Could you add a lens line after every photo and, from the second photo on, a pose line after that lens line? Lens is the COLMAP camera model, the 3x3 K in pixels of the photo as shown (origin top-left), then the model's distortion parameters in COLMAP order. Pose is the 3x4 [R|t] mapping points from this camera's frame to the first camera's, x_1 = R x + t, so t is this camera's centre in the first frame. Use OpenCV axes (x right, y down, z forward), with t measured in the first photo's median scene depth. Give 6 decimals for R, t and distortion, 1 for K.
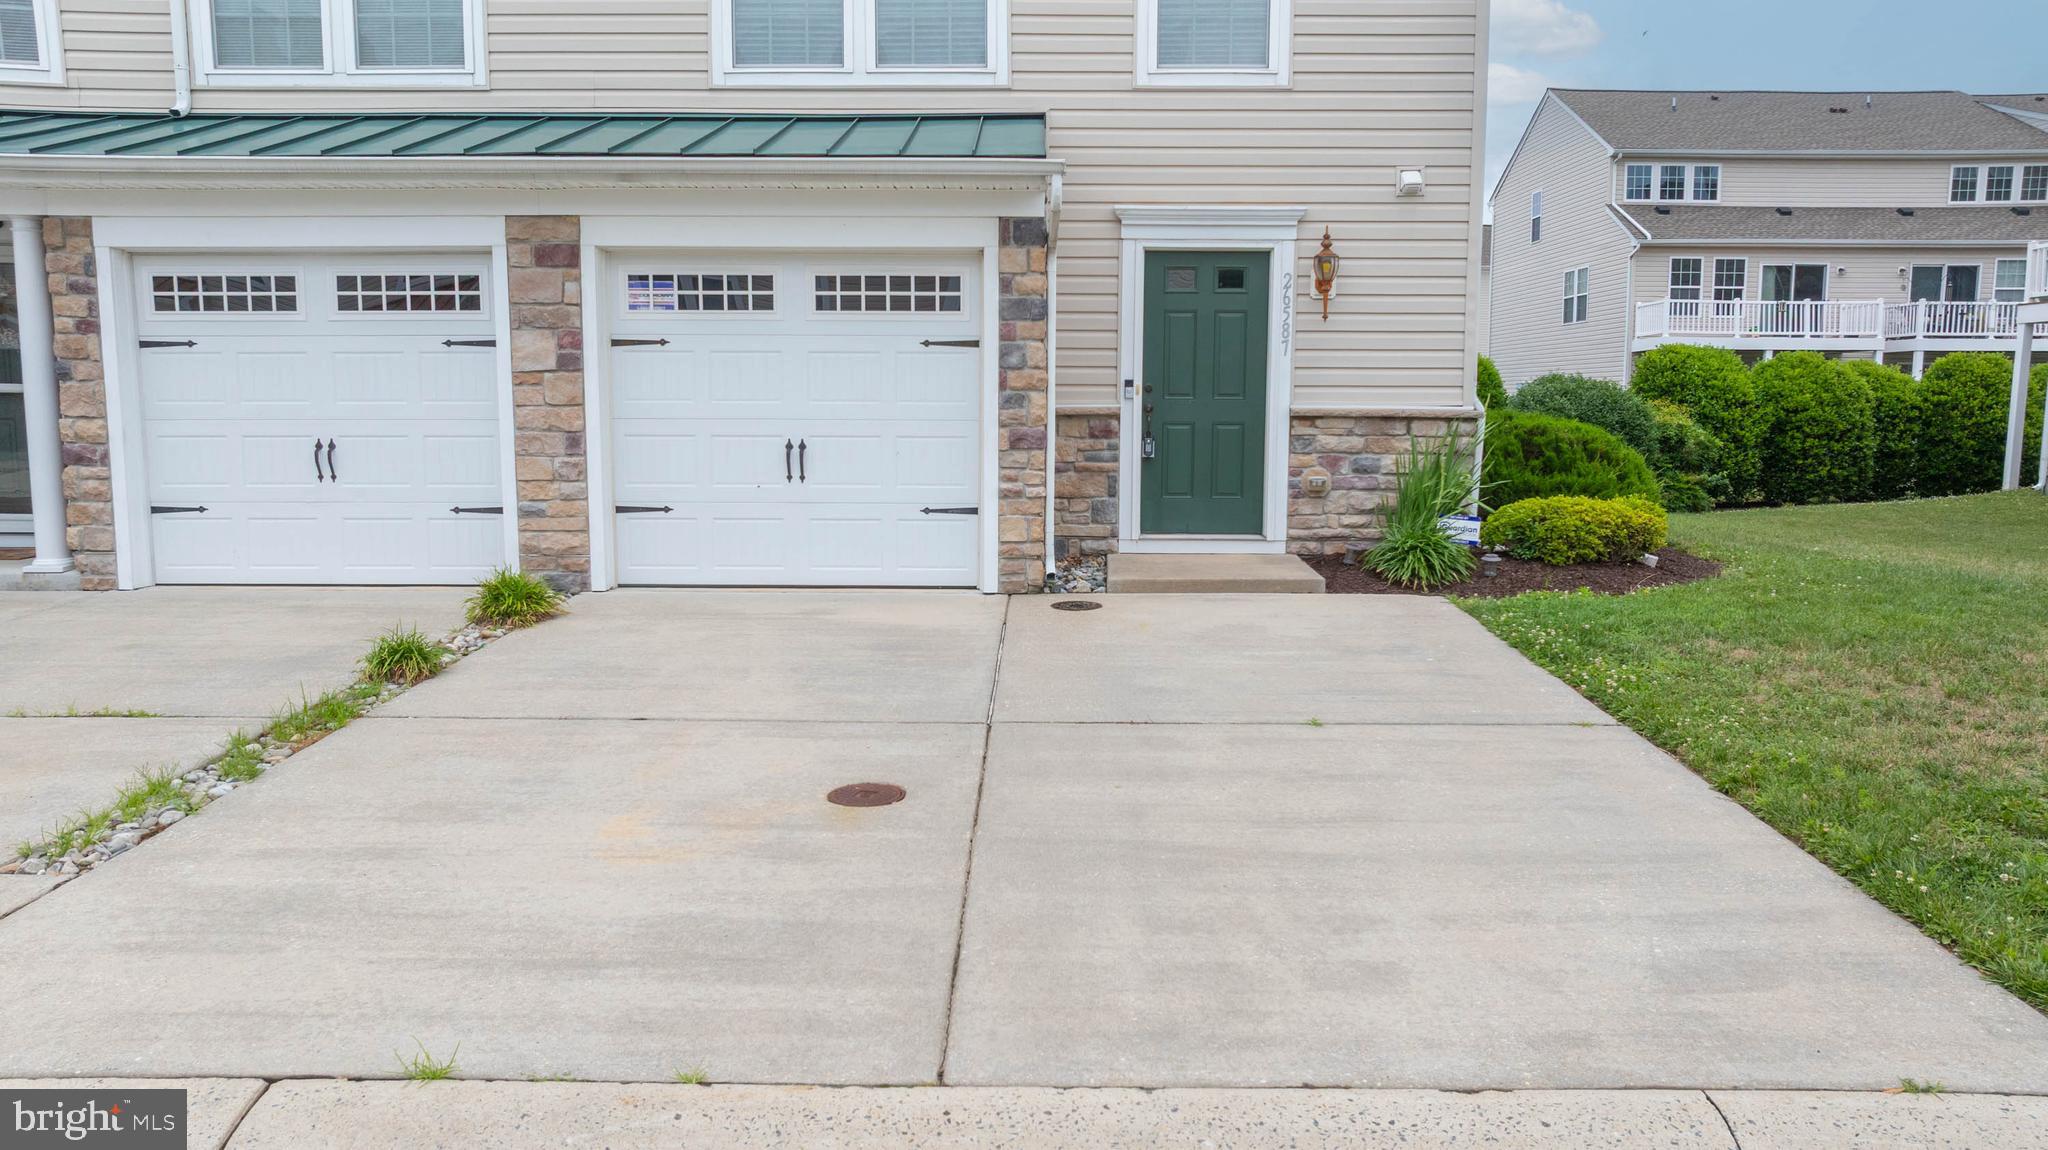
lens RADIAL K [[1441.4, 0, 1024.0], [0, 1441.4, 575.0], [0, 0, 1]] dist [-0.019321, 0.002577]
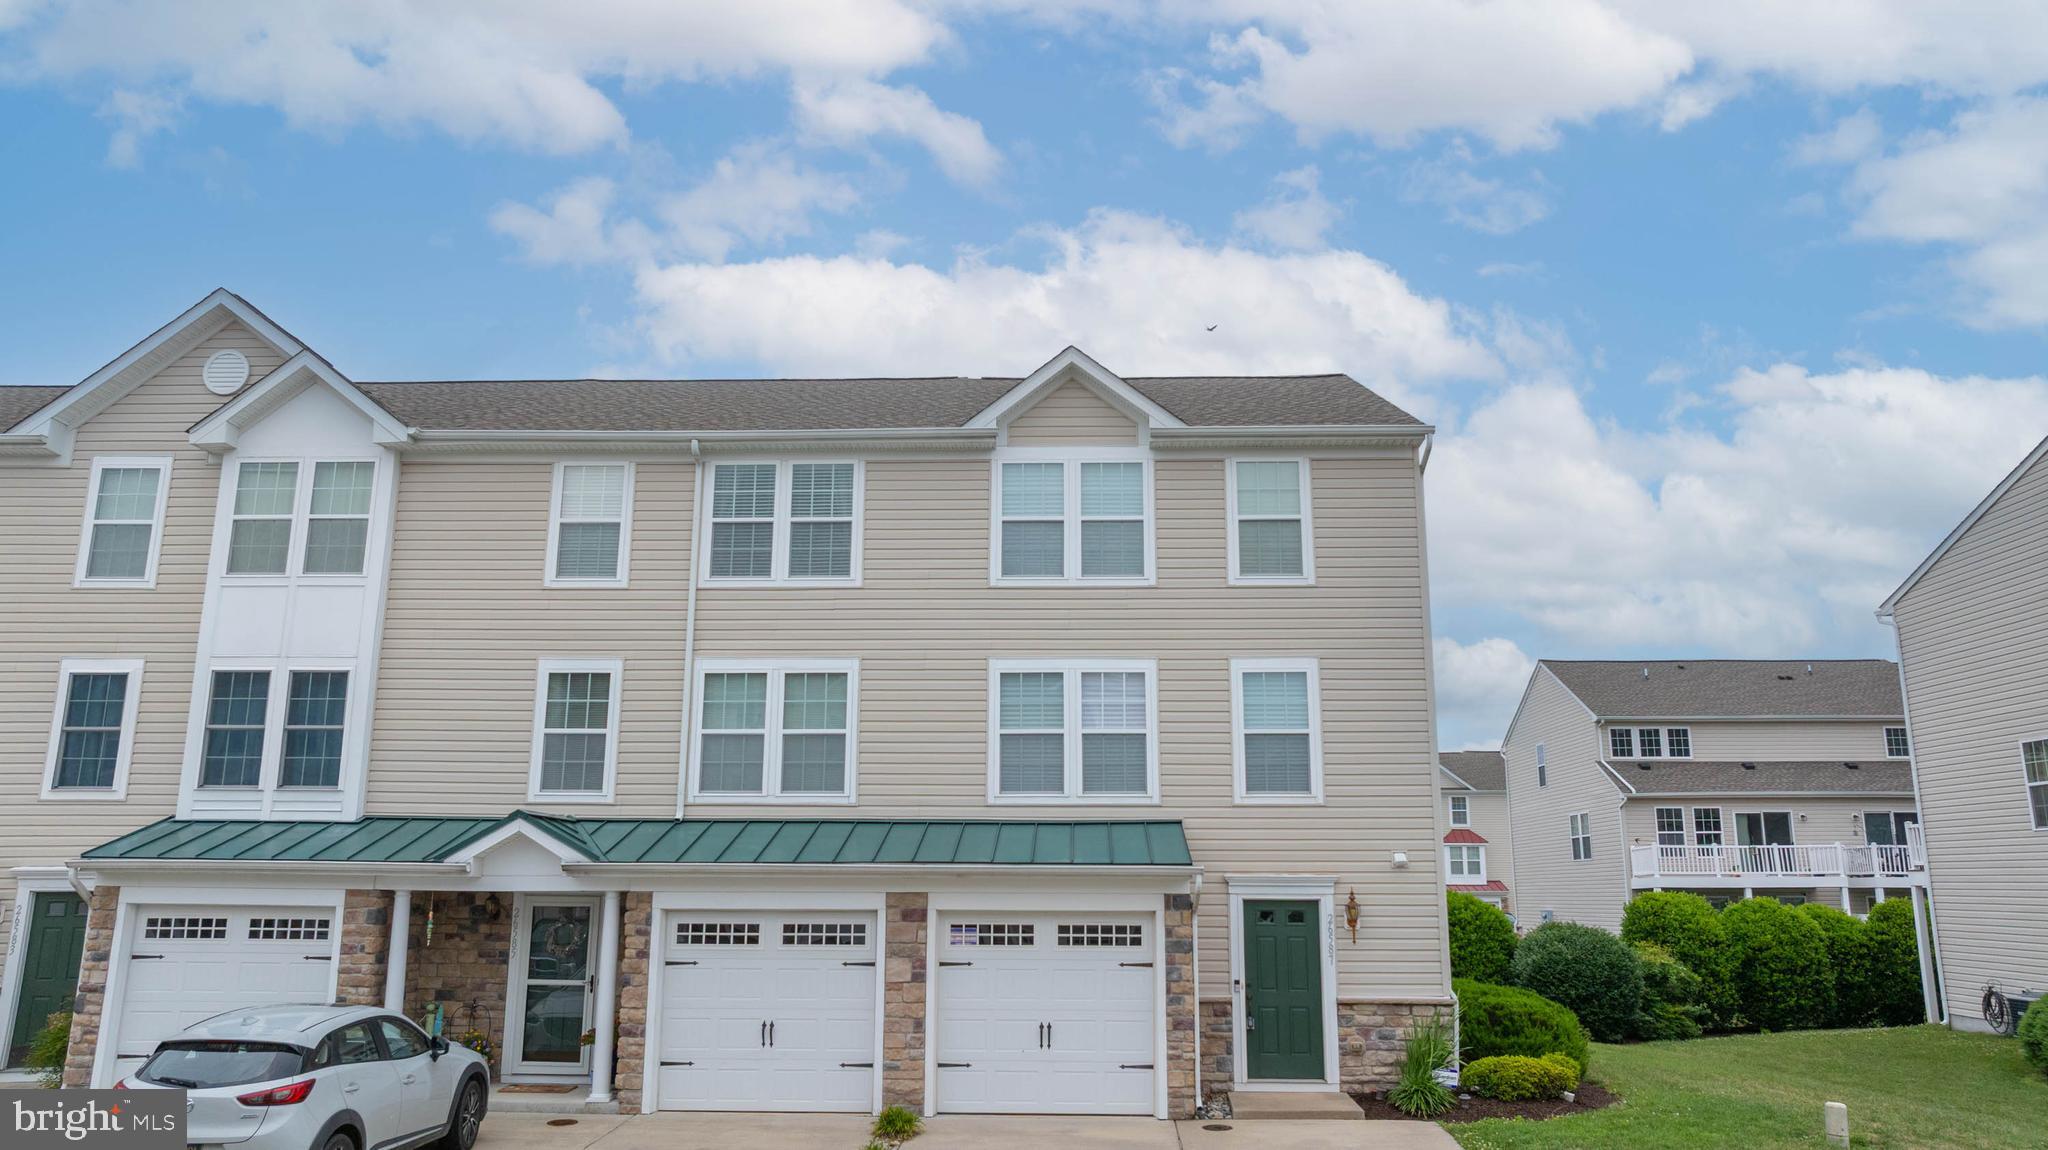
lens RADIAL K [[1441.4, 0, 1024.0], [0, 1441.4, 575.0], [0, 0, 1]] dist [-0.019321, 0.002577]
pose [[0.999510, -0.007071, -0.030496, -0.120594], [-0.003444, 0.943406, -0.331623, -0.027351], [0.031115, 0.331566, 0.942919, -0.731252]]
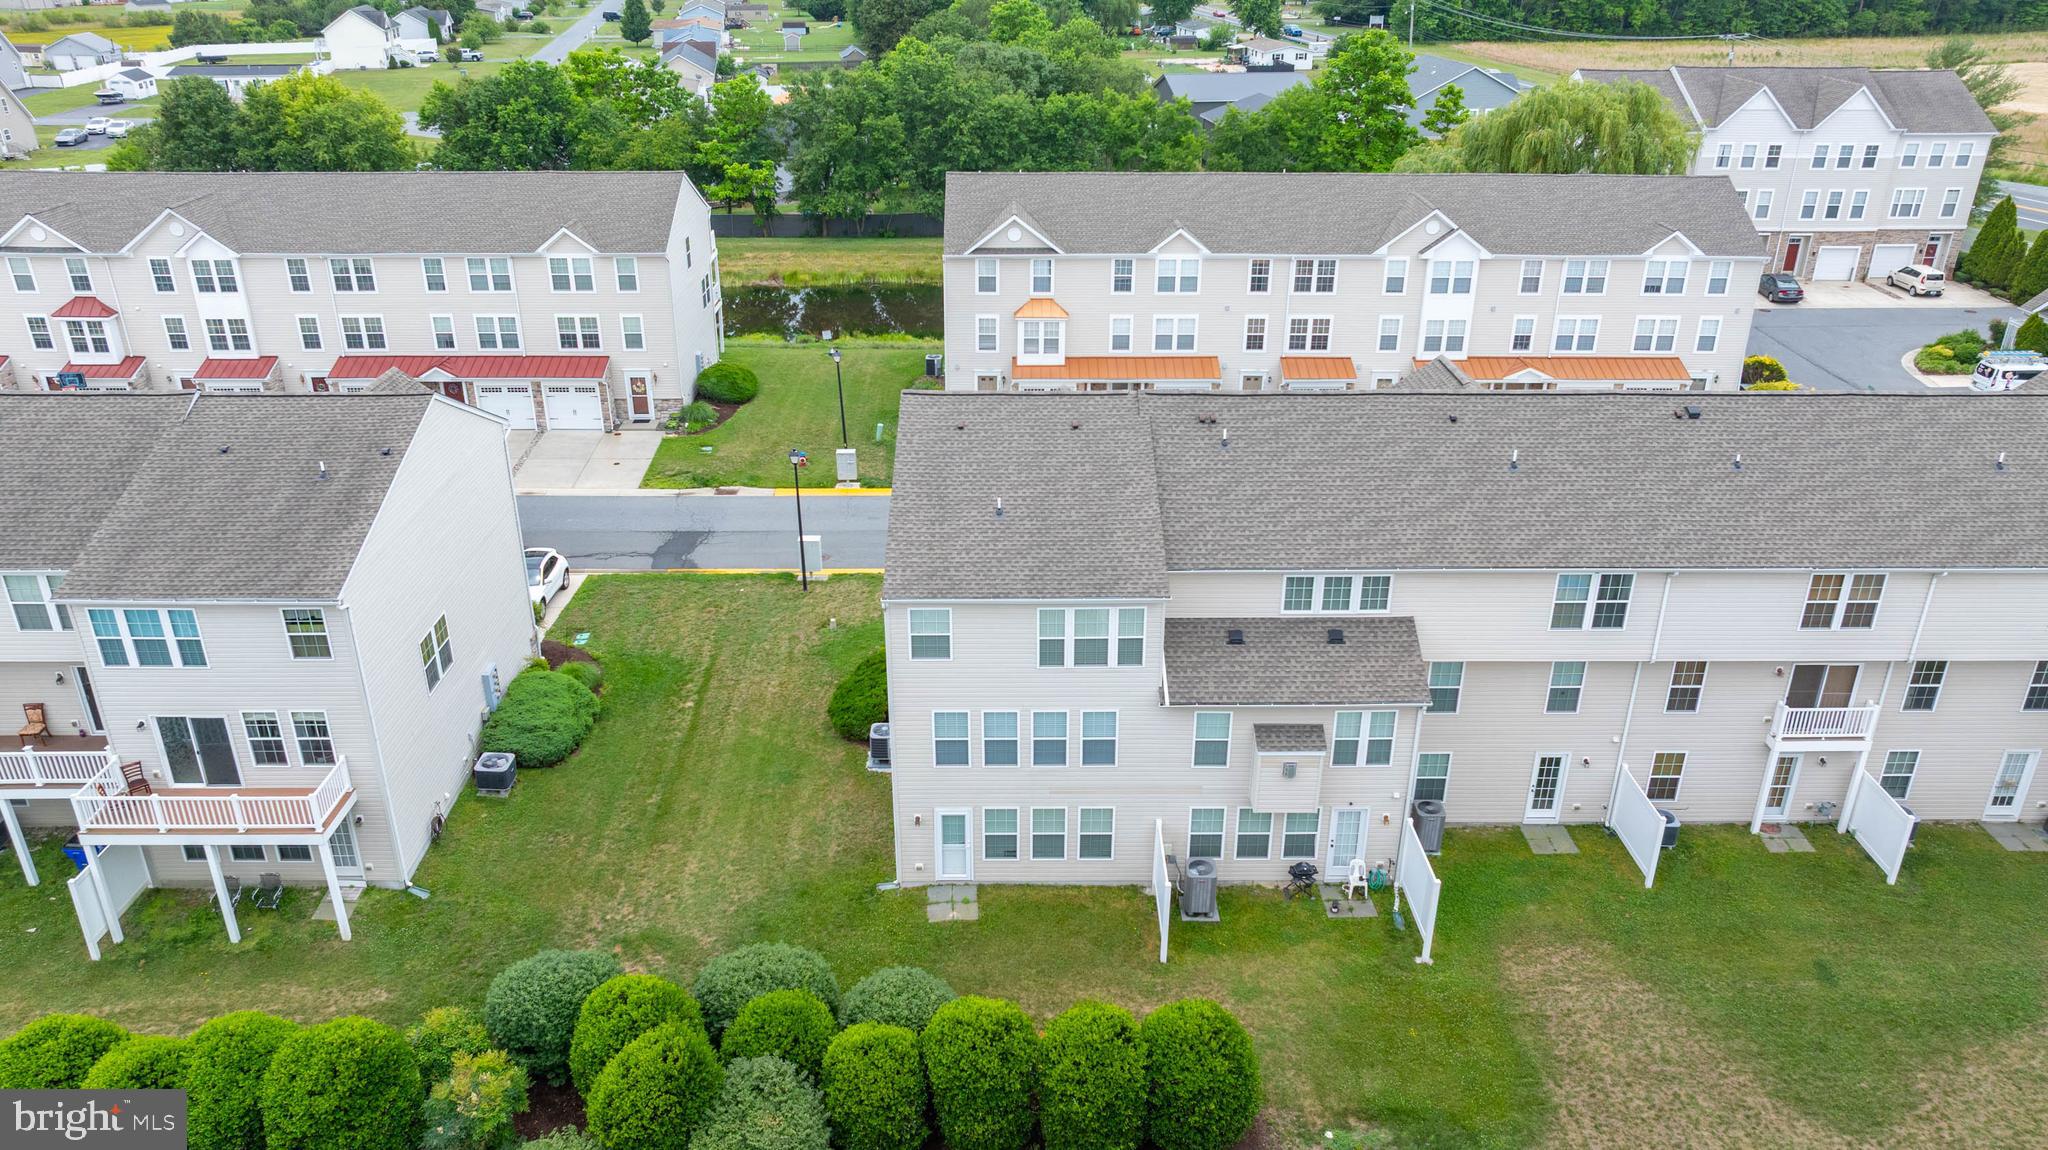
lens RADIAL K [[1409.2, 0, 1024.0], [0, 1409.2, 575.0], [0, 0, 1]] dist [-0.003373, 0.001133]
pose [[0.999827, -0.007088, 0.017187, 1.823502], [0.001522, 0.952573, 0.304305, -1.346244], [-0.018529, -0.304226, 0.952420, -5.573232]]
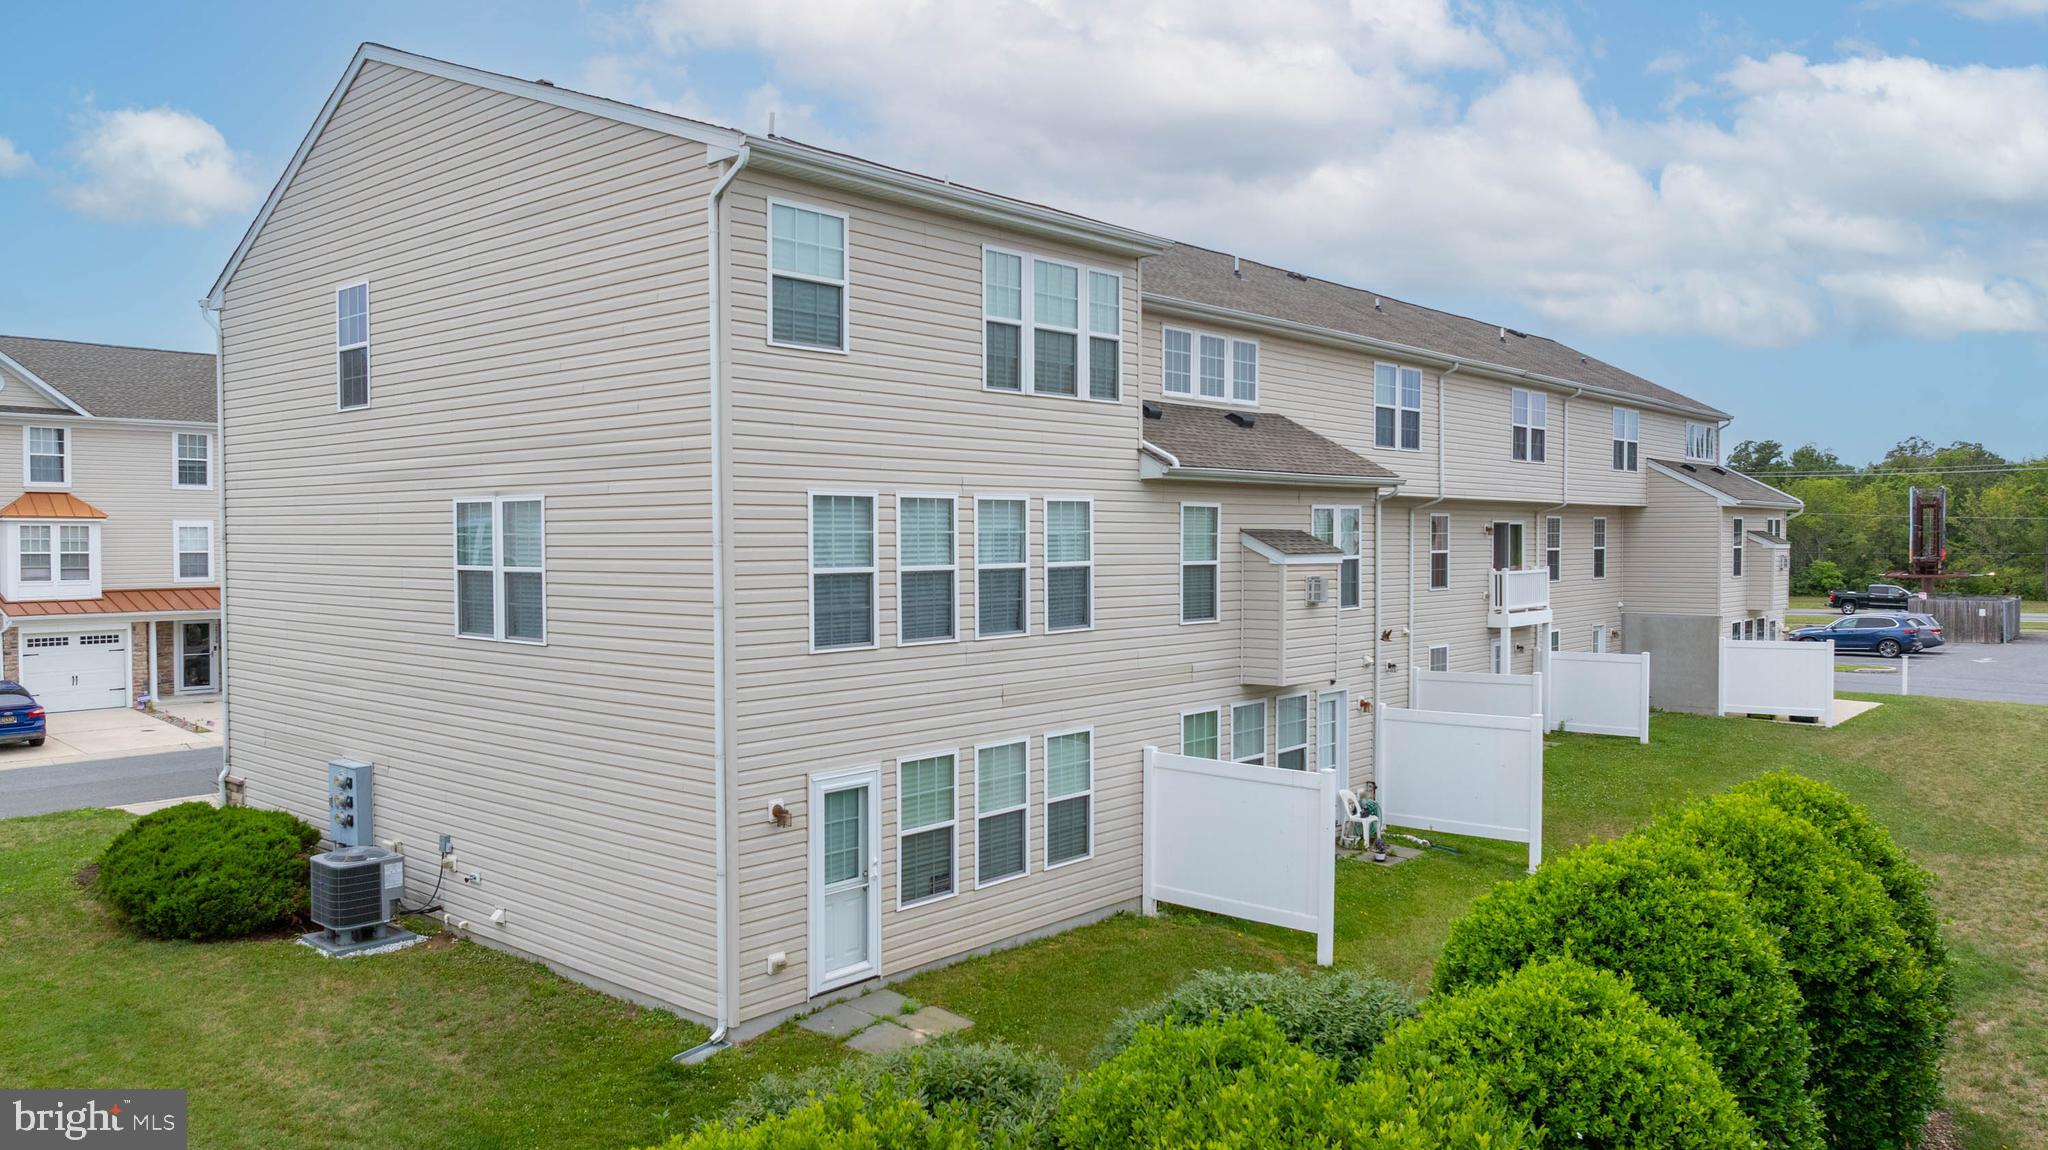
lens RADIAL K [[1441.4, 0, 1024.0], [0, 1441.4, 575.0], [0, 0, 1]] dist [-0.019321, 0.002577]
pose [[0.651610, -0.024869, 0.758146, 0.781493], [0.095064, 0.994260, -0.049091, 0.088337], [-0.752574, 0.104060, 0.650234, -3.613278]]
